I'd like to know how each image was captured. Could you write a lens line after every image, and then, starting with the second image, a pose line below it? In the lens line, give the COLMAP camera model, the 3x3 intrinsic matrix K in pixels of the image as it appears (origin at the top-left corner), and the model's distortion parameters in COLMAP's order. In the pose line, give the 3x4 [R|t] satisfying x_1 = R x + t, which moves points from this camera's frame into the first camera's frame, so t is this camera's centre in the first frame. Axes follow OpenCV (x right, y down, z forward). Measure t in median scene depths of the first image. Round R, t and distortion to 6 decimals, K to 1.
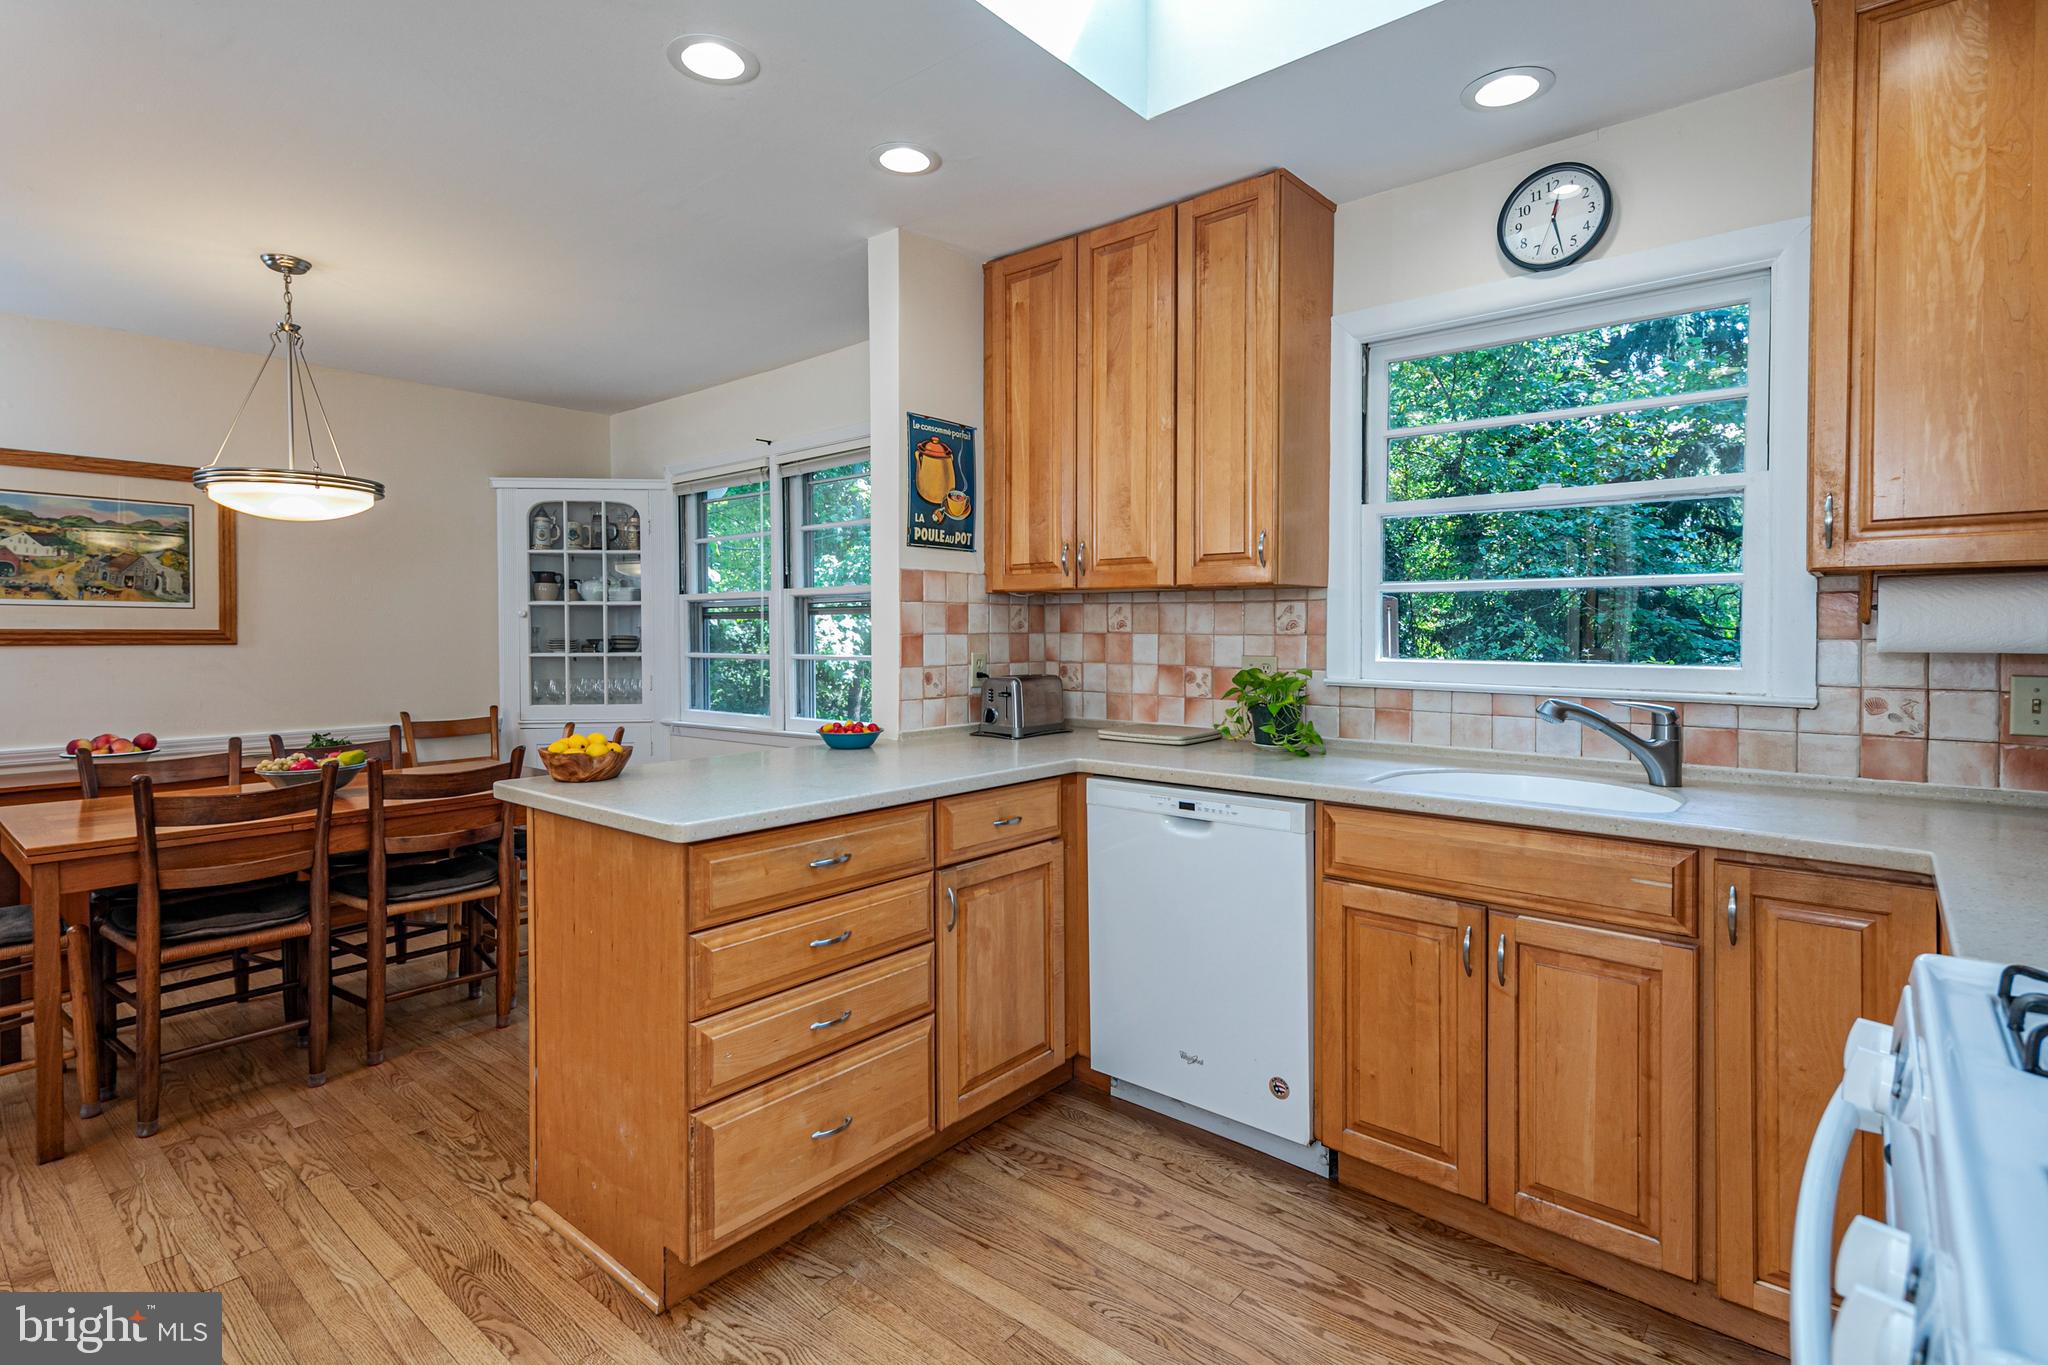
lens RADIAL K [[1000.9, 0, 1078.1], [0, 1000.9, 649.1], [0, 0, 1]] dist [0.022870, -0.000230]
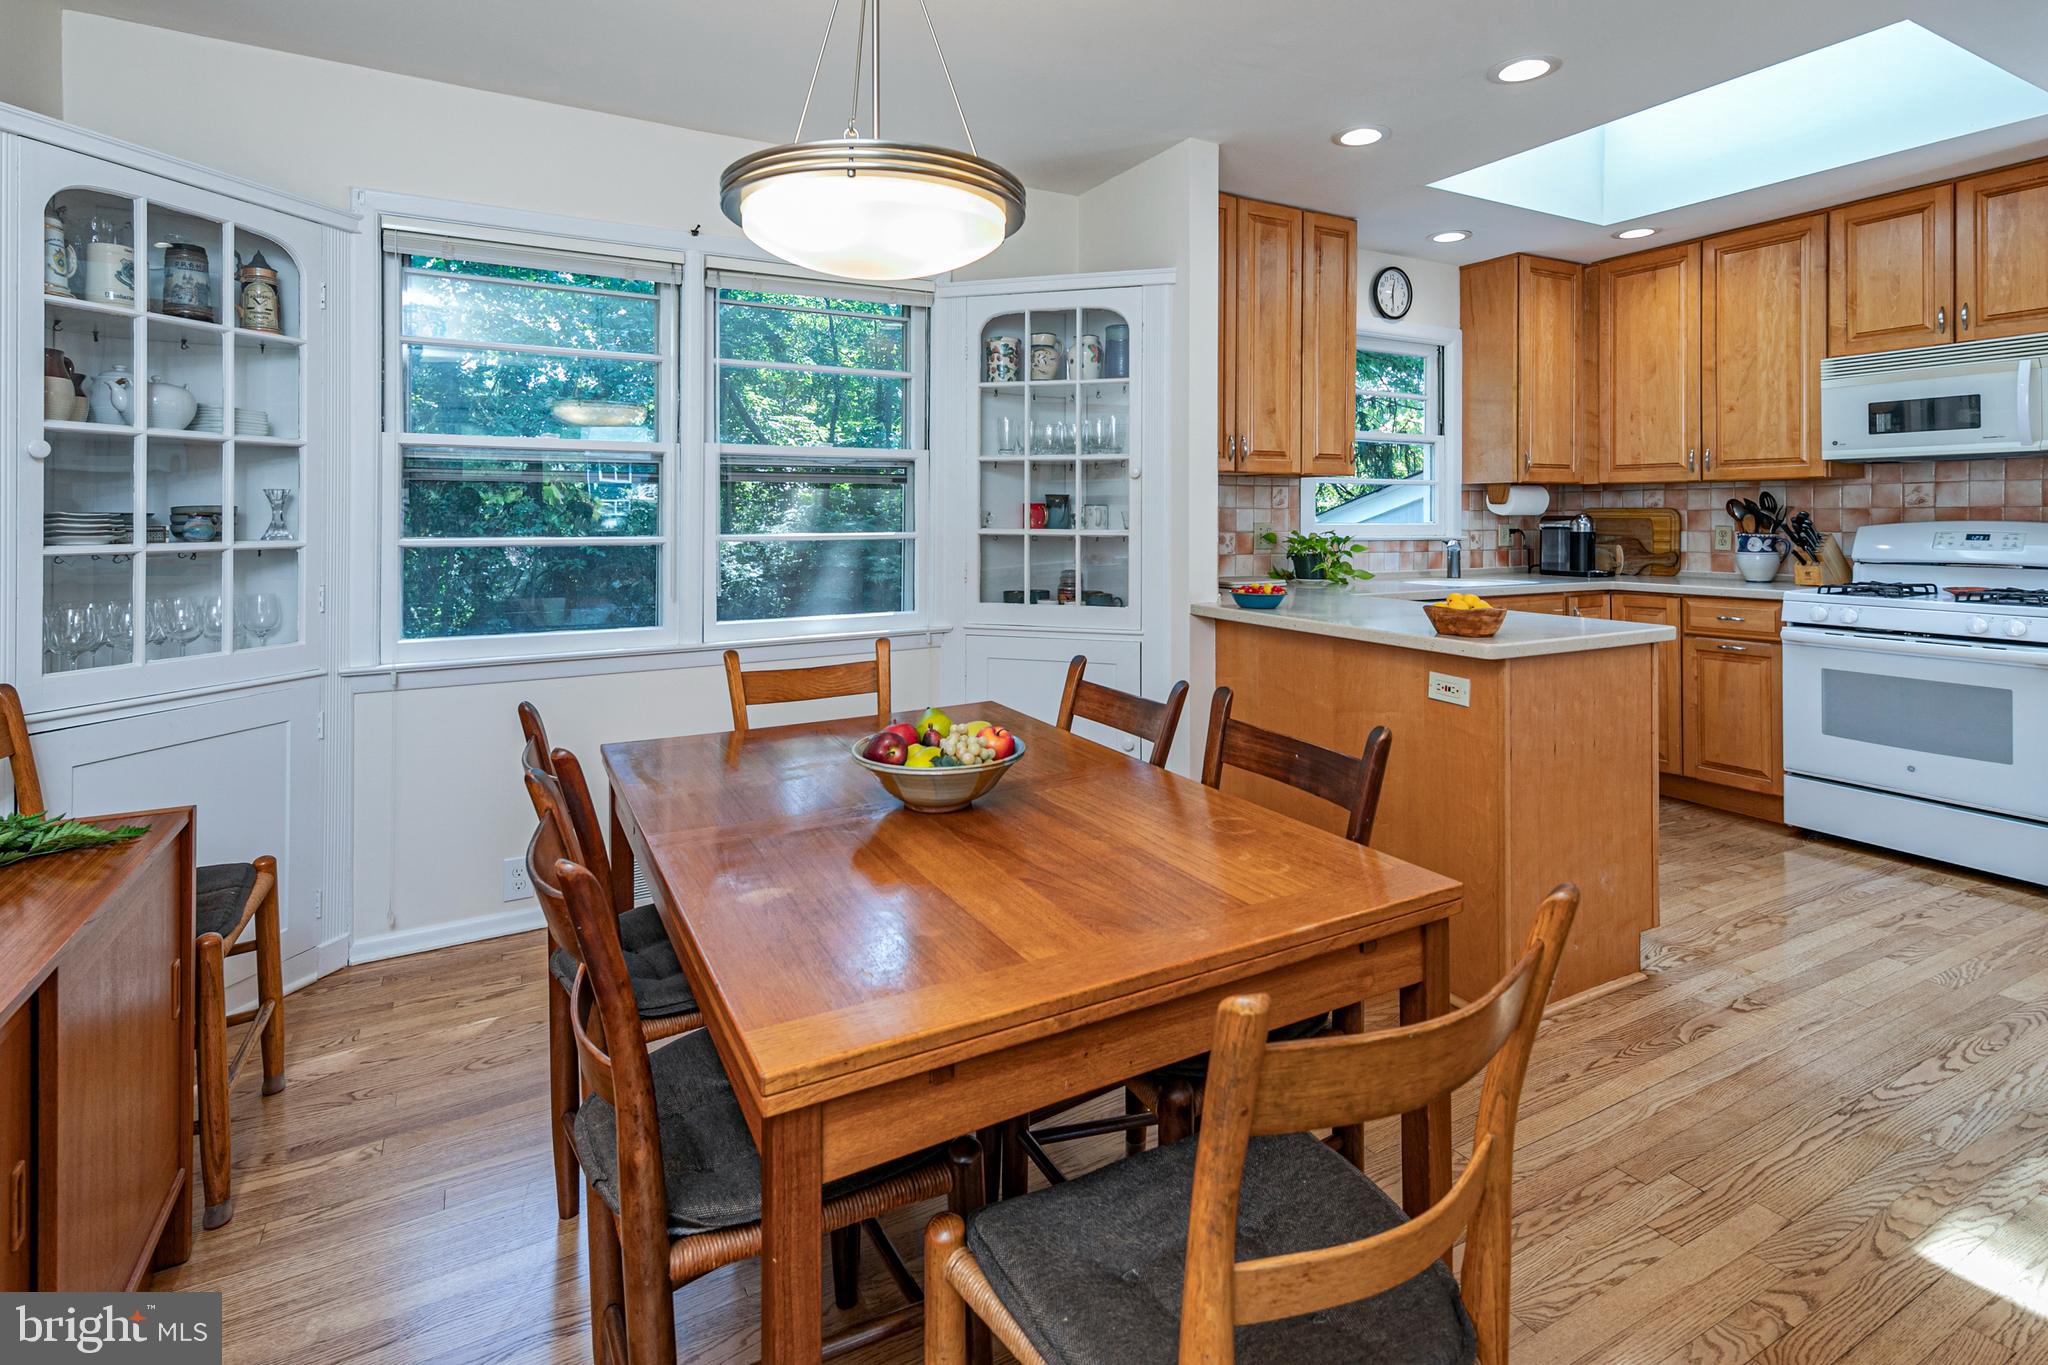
lens RADIAL K [[949.8, 0, 1013.2], [0, 949.8, 528.2], [0, 0, 1]] dist [0.017628, -0.000605]
pose [[0.390860, -0.011741, 0.920375, -1.196669], [0.014044, 0.999878, 0.006791, -0.000538], [-0.920343, 0.010271, 0.390977, 0.768681]]
